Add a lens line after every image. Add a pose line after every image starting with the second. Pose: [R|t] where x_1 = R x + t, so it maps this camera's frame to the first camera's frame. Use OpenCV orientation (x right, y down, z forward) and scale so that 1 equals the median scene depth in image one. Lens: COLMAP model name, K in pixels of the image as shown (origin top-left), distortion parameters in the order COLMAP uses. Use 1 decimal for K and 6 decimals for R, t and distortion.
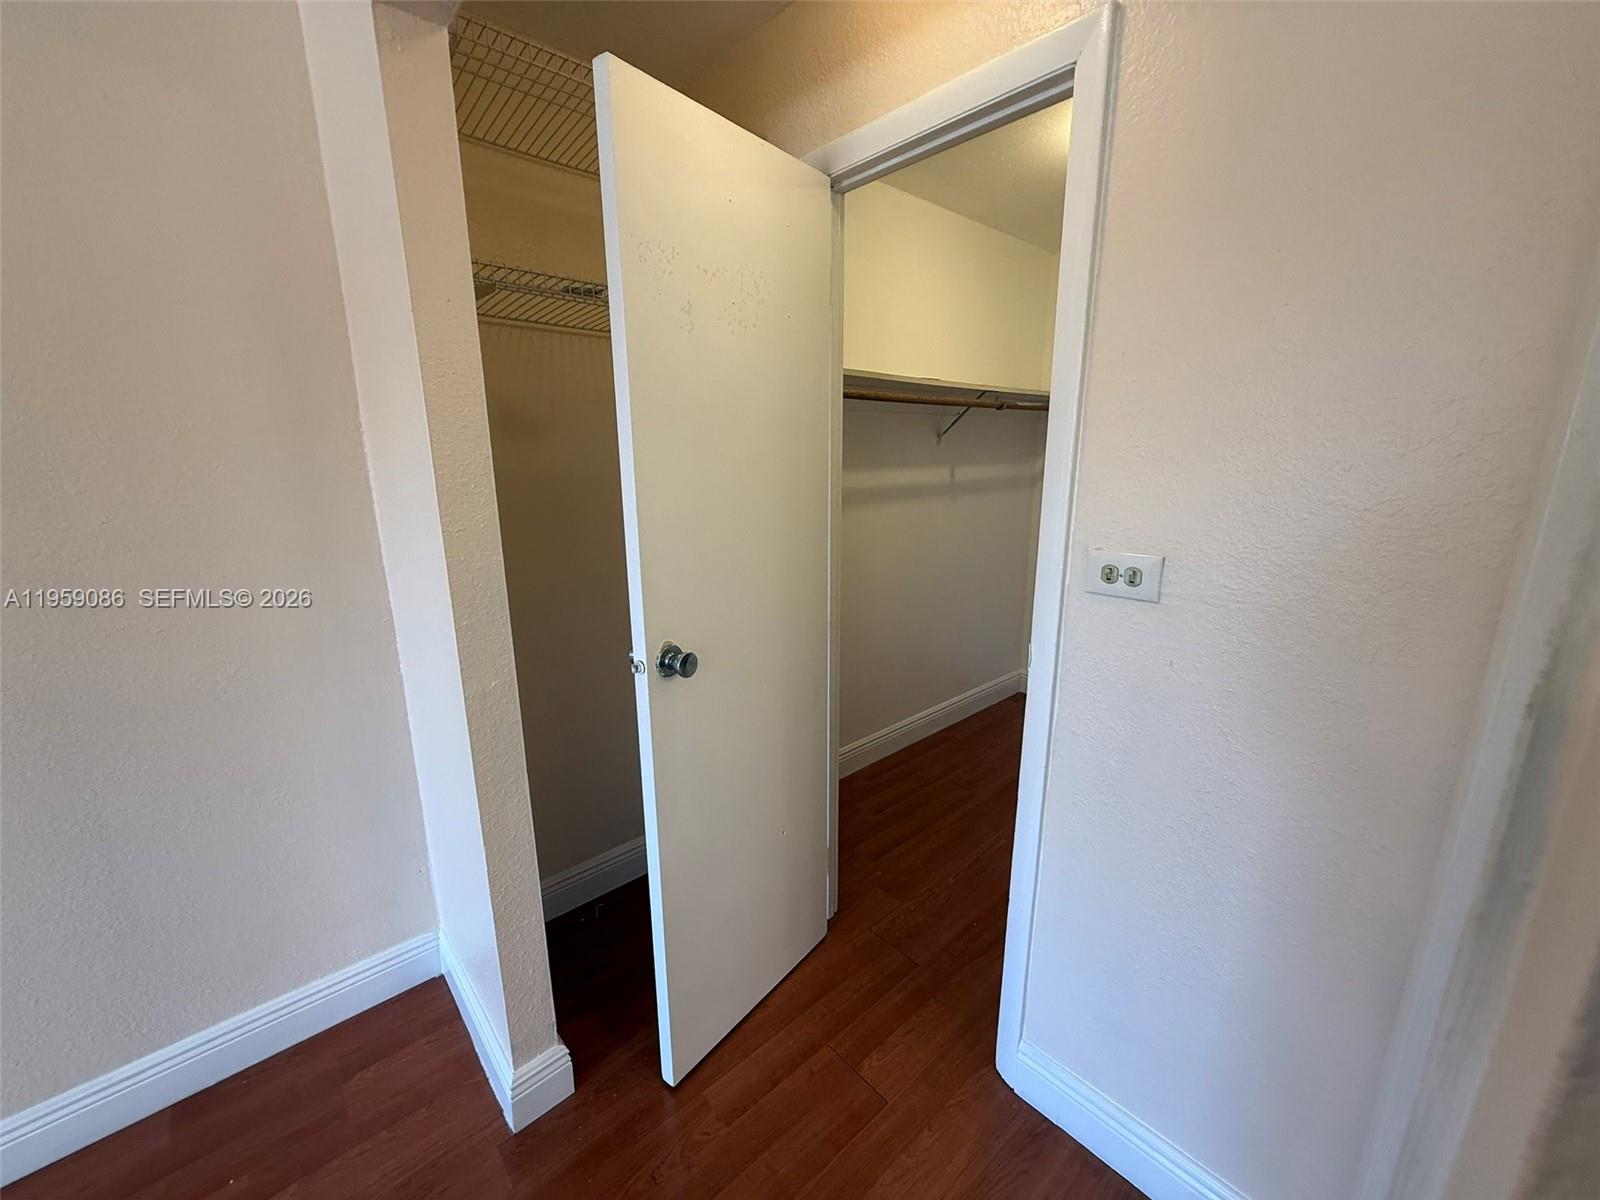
lens RADIAL K [[633.3, 0, 800.0], [0, 633.3, 600.0], [0, 0, 1]] dist [0.000904, 0.000084]
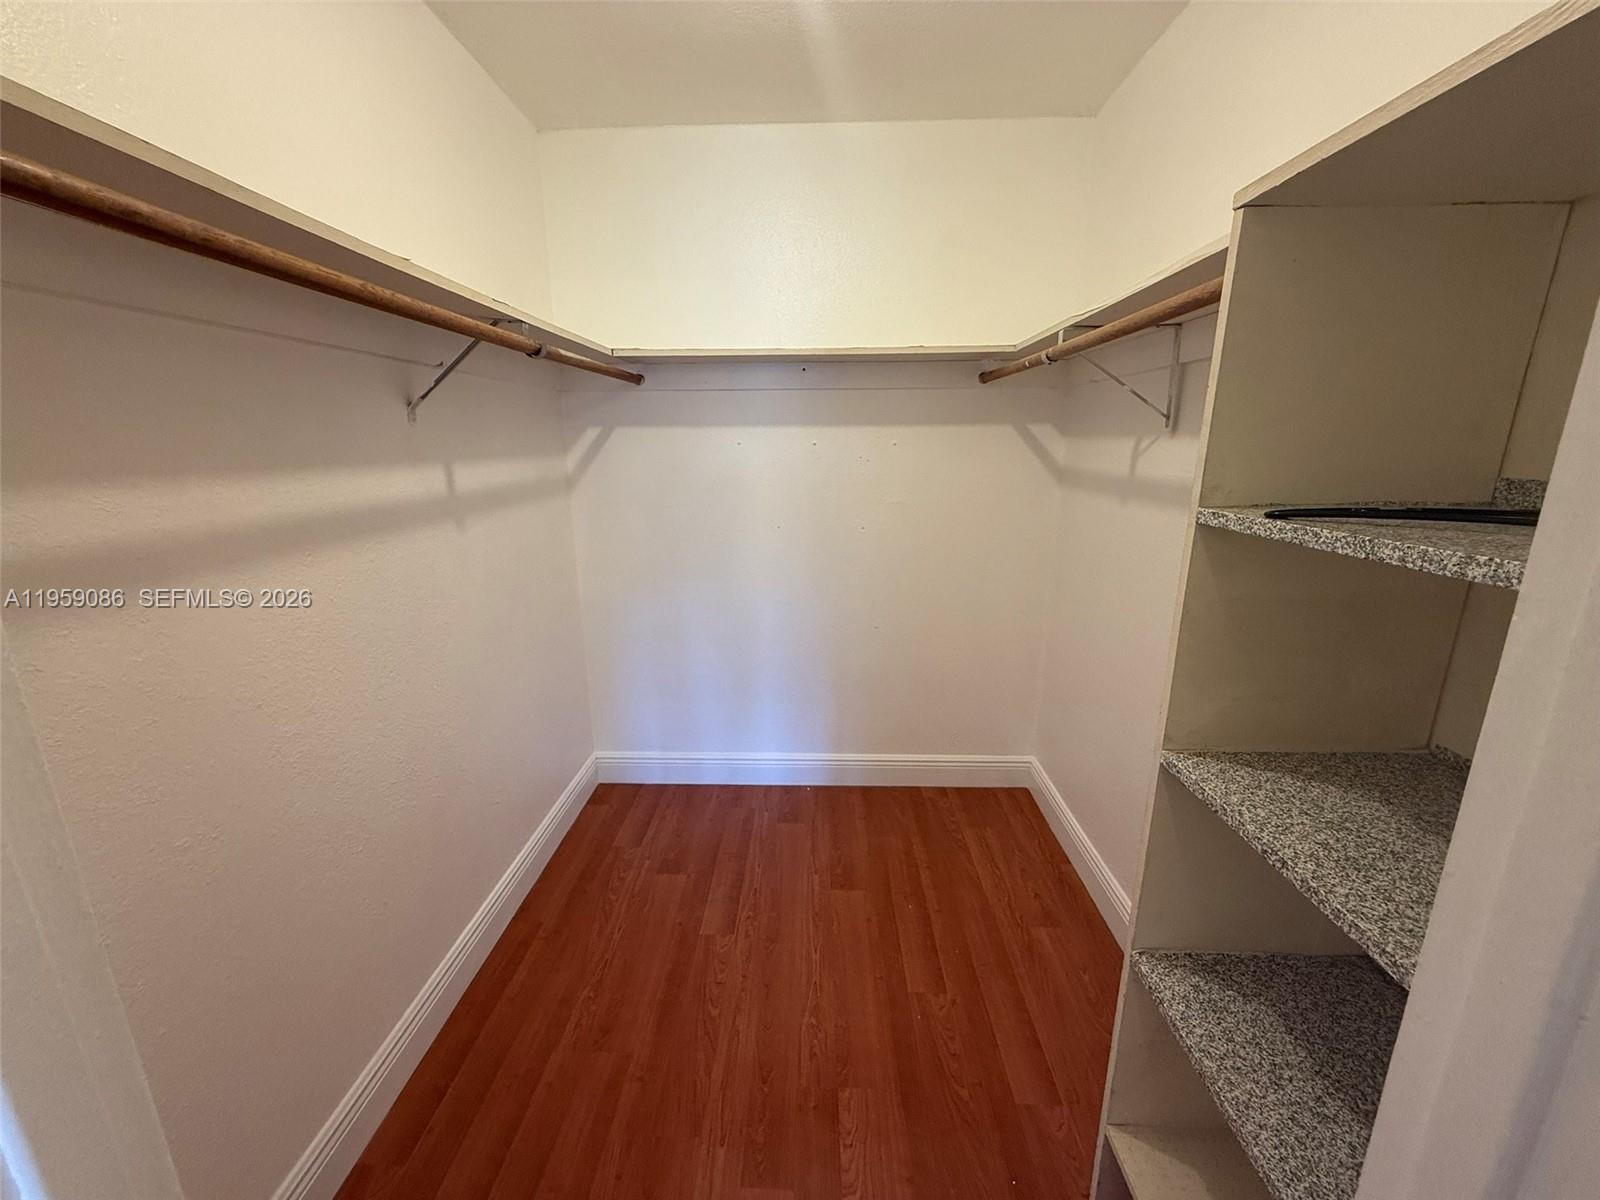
lens RADIAL K [[633.3, 0, 800.0], [0, 633.3, 600.0], [0, 0, 1]] dist [0.000904, 0.000084]
pose [[0.690636, -0.169405, 0.703082, 0.053141], [0.162287, 0.983687, 0.077601, -0.095053], [-0.704759, 0.060507, 0.706862, 0.434540]]
